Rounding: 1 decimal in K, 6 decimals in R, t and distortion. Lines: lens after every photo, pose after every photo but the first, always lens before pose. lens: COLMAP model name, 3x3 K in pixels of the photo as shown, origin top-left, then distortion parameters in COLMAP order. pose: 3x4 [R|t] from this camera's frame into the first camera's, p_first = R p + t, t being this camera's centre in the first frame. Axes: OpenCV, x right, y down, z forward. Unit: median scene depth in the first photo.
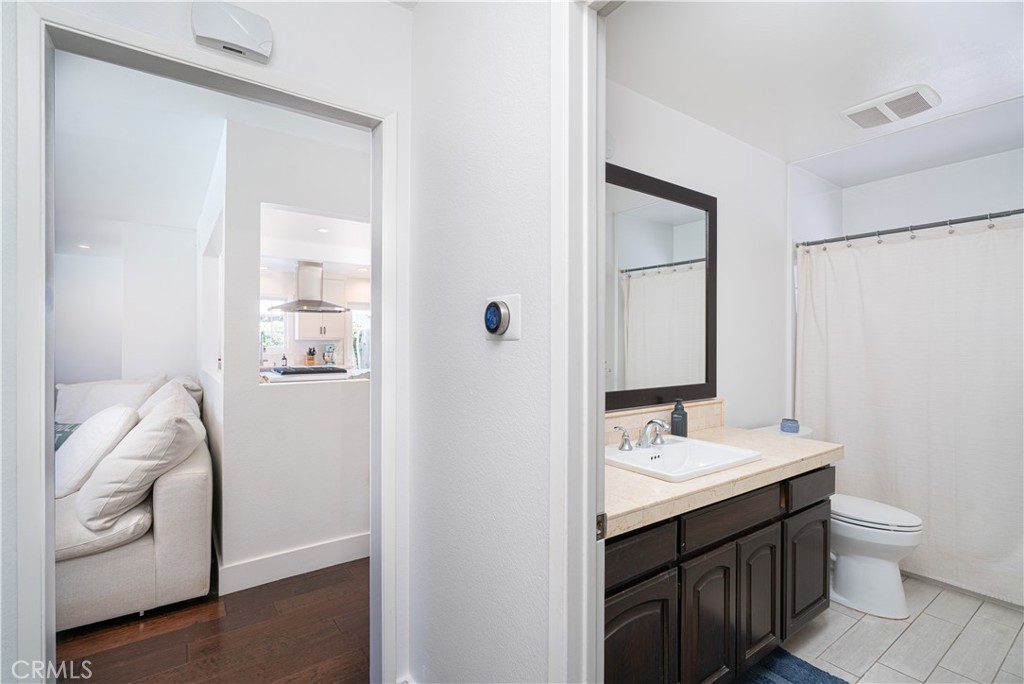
lens RADIAL K [[476.7, 0, 506.1], [0, 476.7, 339.4], [0, 0, 1]] dist [0.001760, -0.000116]
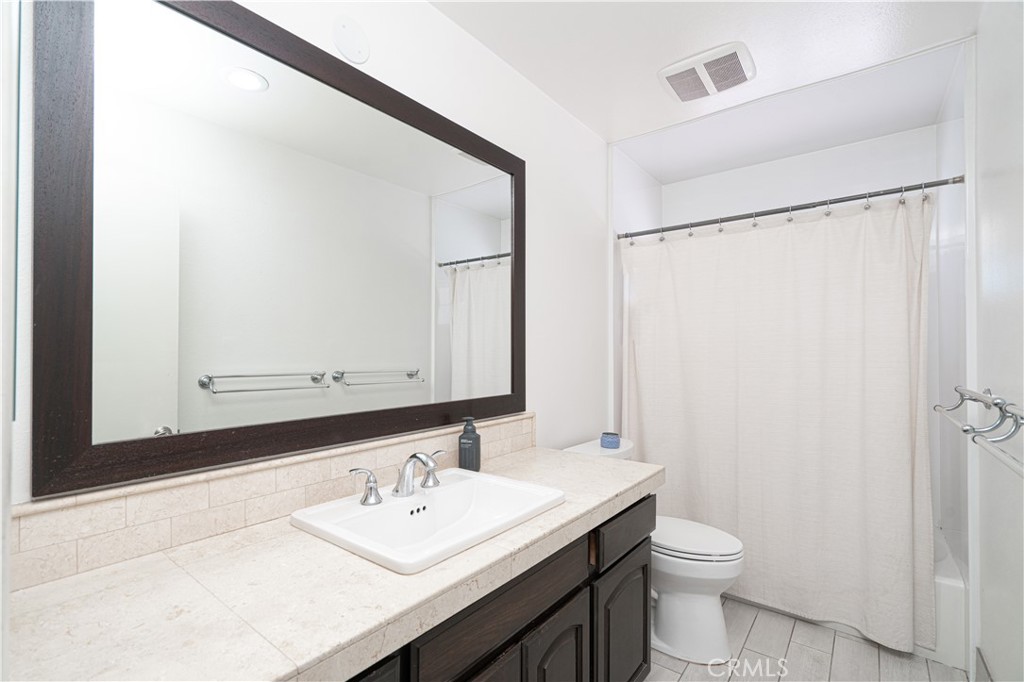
lens RADIAL K [[468.3, 0, 493.5], [0, 468.3, 344.8], [0, 0, 1]] dist [-0.003448, 0.000029]
pose [[0.964676, 0.000013, 0.263440, 0.205654], [0.002792, 0.999943, -0.010272, 0.020626], [-0.263425, 0.010644, 0.964621, 0.291118]]
